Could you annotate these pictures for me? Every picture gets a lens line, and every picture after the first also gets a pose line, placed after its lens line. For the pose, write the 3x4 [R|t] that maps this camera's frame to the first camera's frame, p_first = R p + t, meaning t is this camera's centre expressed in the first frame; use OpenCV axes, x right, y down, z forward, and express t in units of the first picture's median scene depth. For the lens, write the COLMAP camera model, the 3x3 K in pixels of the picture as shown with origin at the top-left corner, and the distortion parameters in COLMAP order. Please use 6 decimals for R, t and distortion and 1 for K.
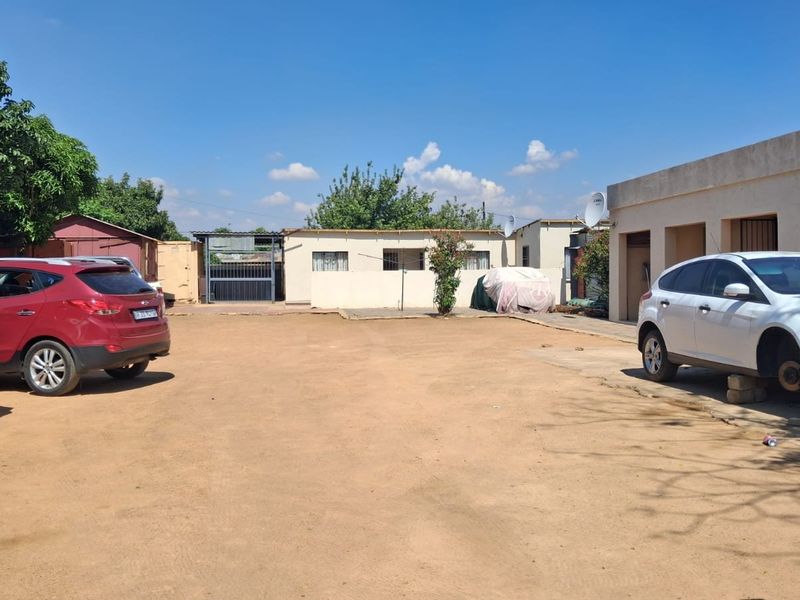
lens RADIAL K [[824.3, 0, 391.9], [0, 824.3, 298.1], [0, 0, 1]] dist [0.229407, -0.657464]
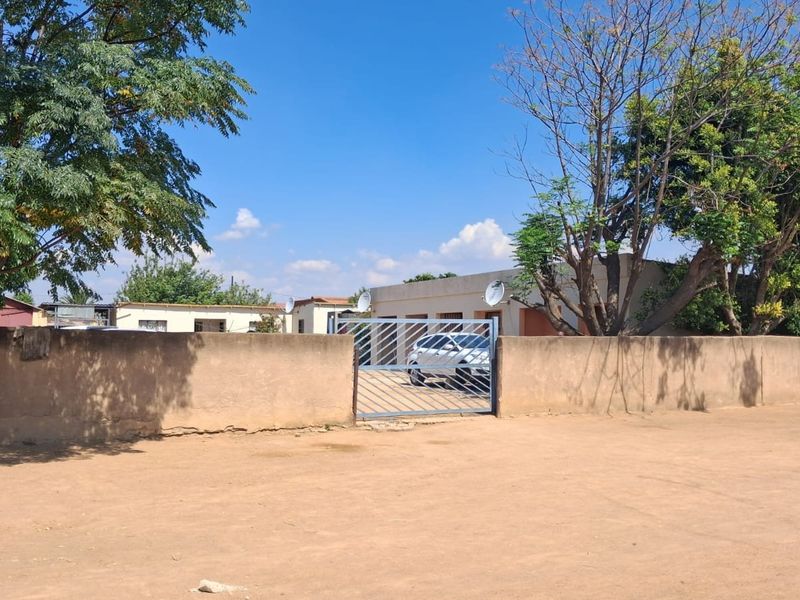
lens RADIAL K [[824.3, 0, 391.9], [0, 824.3, 298.1], [0, 0, 1]] dist [0.229407, -0.657464]
pose [[0.939910, 0.033702, 0.339754, -0.170862], [-0.006548, 0.996712, -0.080755, 0.012828], [-0.341359, 0.073678, 0.937041, -0.366015]]
